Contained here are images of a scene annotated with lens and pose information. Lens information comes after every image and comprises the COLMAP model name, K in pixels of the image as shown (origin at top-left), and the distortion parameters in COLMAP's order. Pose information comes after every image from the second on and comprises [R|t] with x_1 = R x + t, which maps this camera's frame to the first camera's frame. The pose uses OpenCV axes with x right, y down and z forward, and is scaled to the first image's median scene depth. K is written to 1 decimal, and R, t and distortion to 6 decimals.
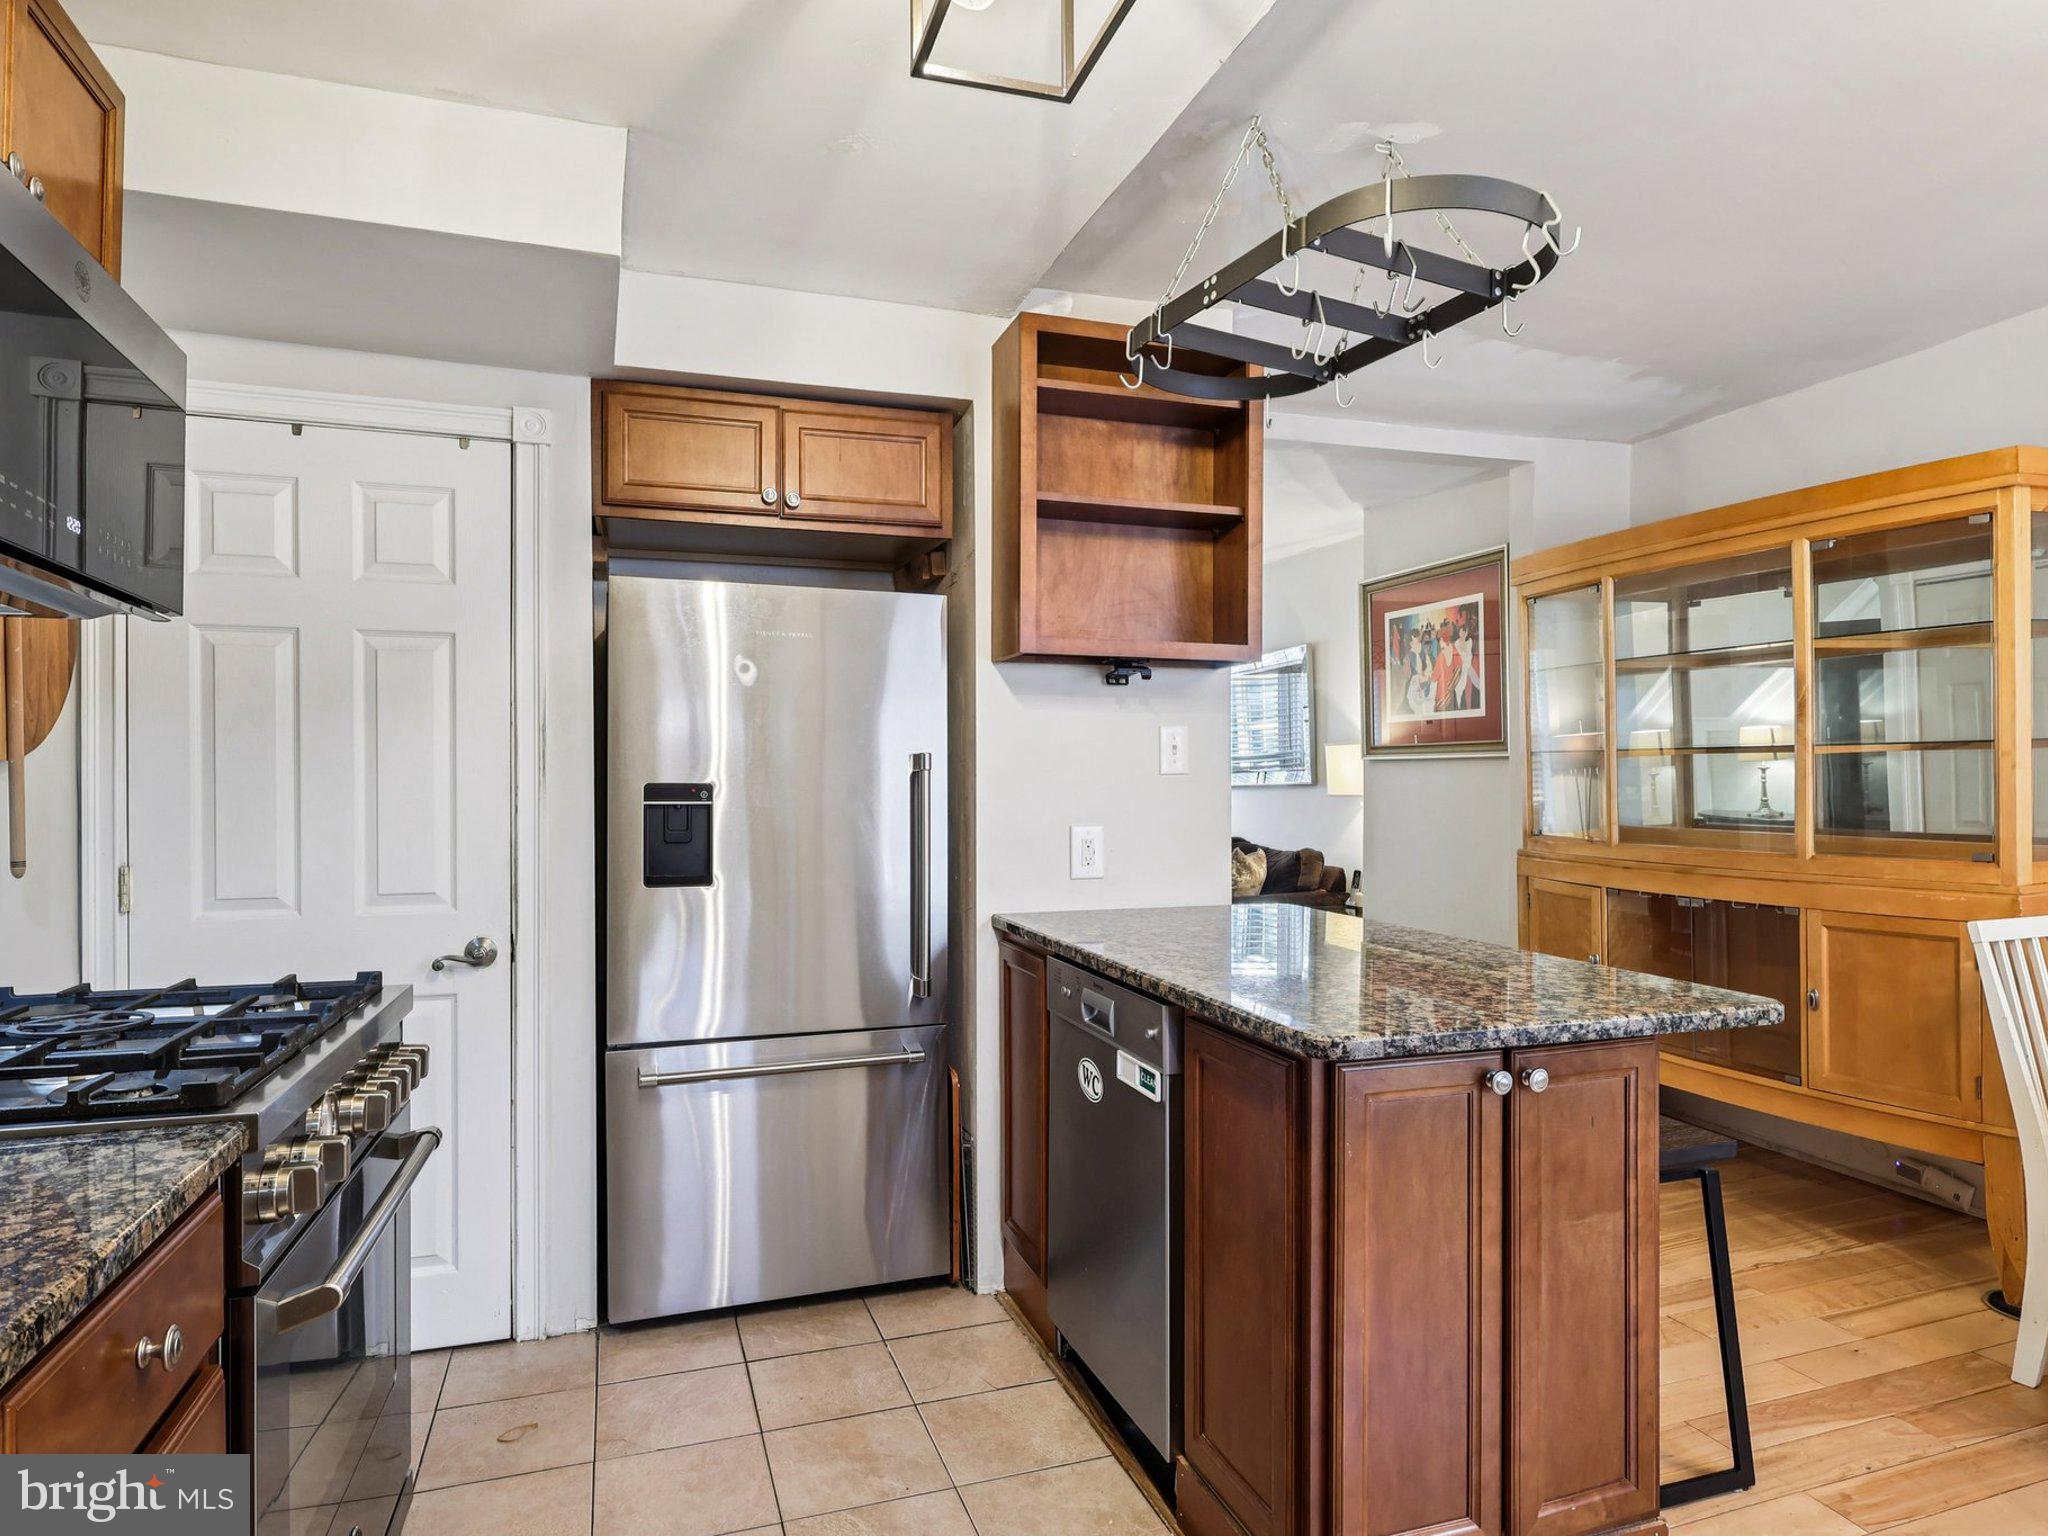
lens RADIAL K [[1197.6, 0, 1023.7], [0, 1197.6, 786.6], [0, 0, 1]] dist [-0.002876, 0.003027]
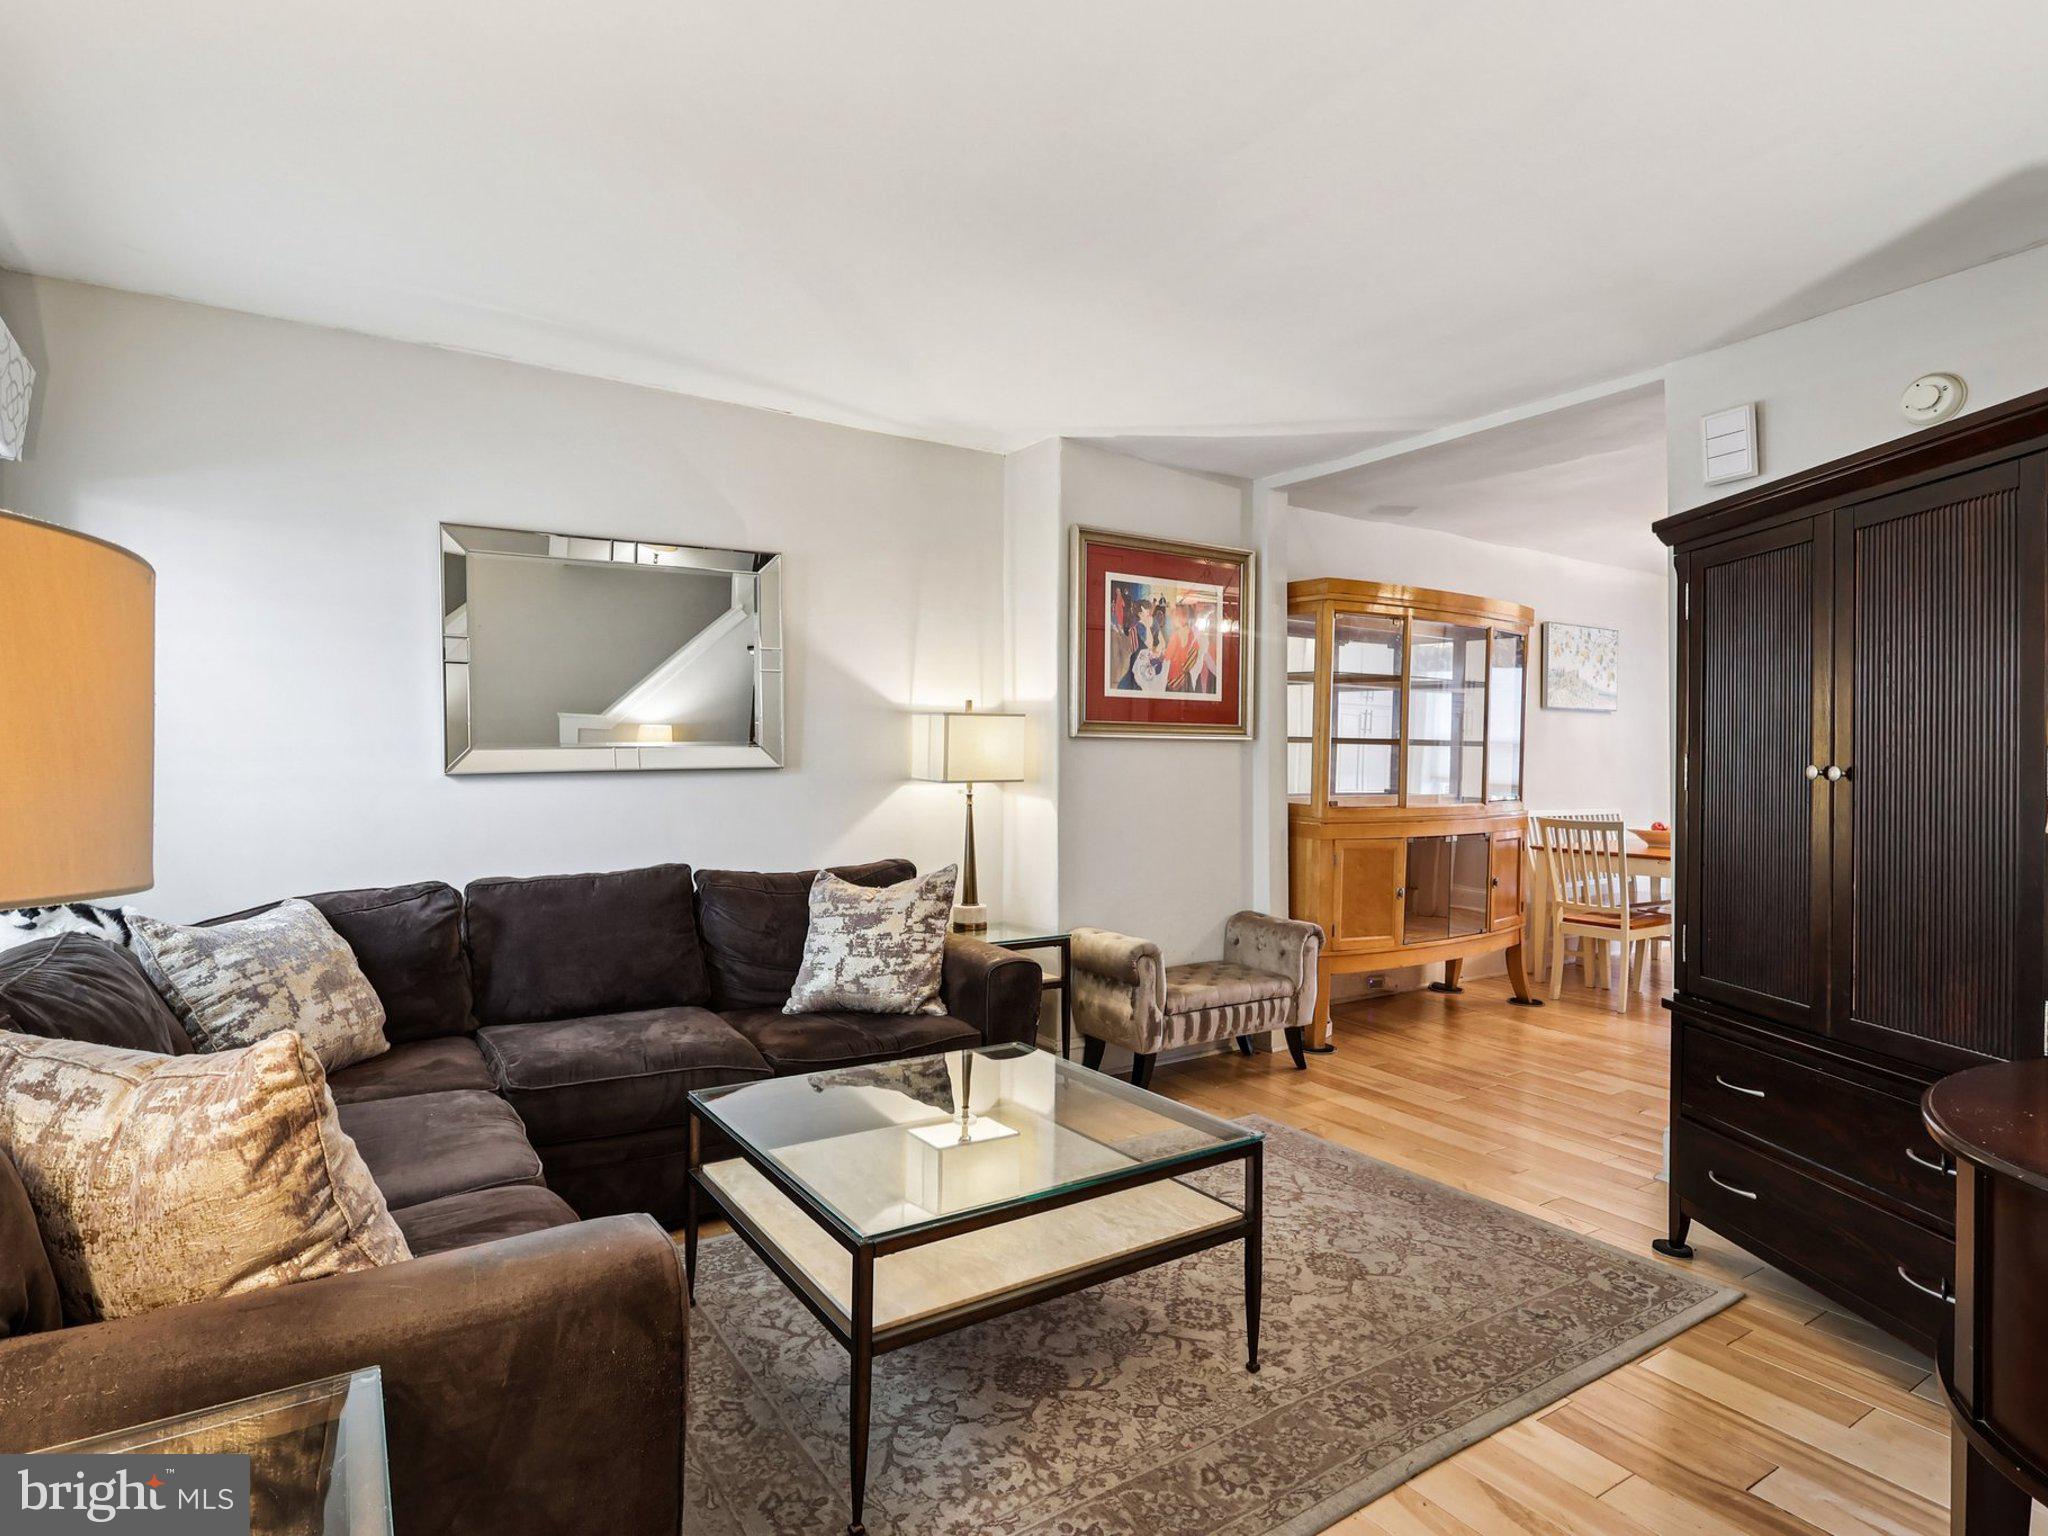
lens RADIAL K [[1108.1, 0, 1013.8], [0, 1108.1, 769.8], [0, 0, 1]] dist [0.001591, -0.001960]
pose [[-0.261222, -0.001213, 0.965278, -0.893780], [0.008801, 0.999955, 0.003639, -0.003914], [-0.965239, 0.009446, -0.261200, 2.427188]]
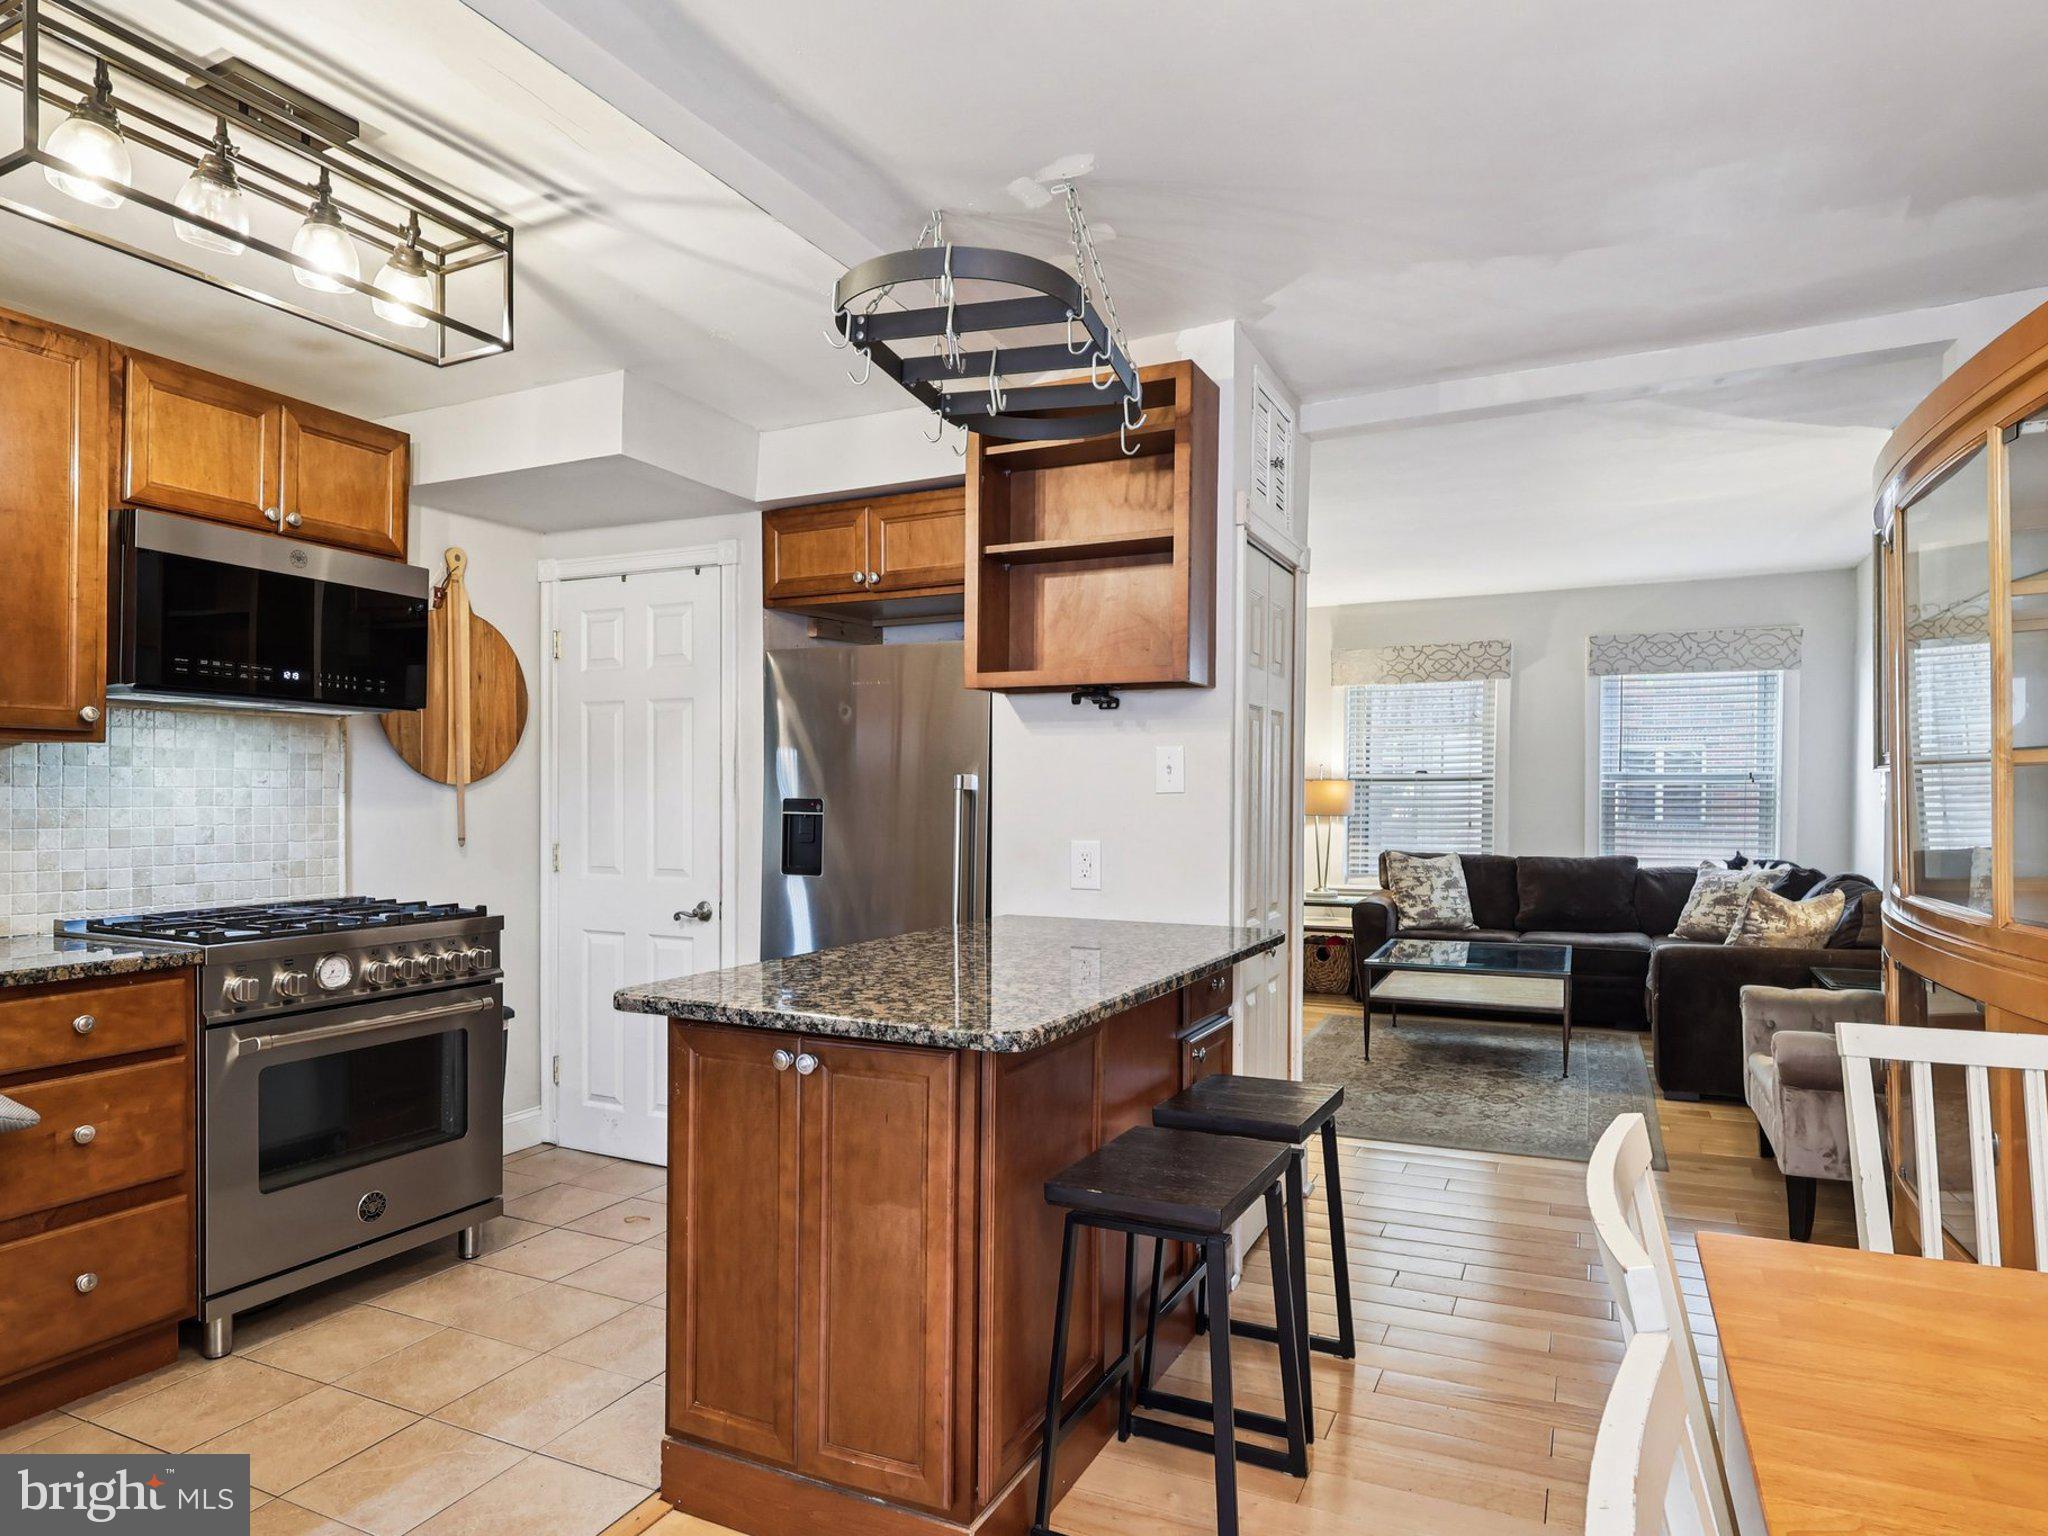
lens RADIAL K [[1197.6, 0, 1031.5], [0, 1197.6, 807.6], [0, 0, 1]] dist [-0.002876, 0.003027]
pose [[0.718258, 0.010655, -0.695695, 0.836653], [-0.007571, 0.999943, 0.007498, -0.004788], [0.695735, -0.000118, 0.718298, 0.203447]]
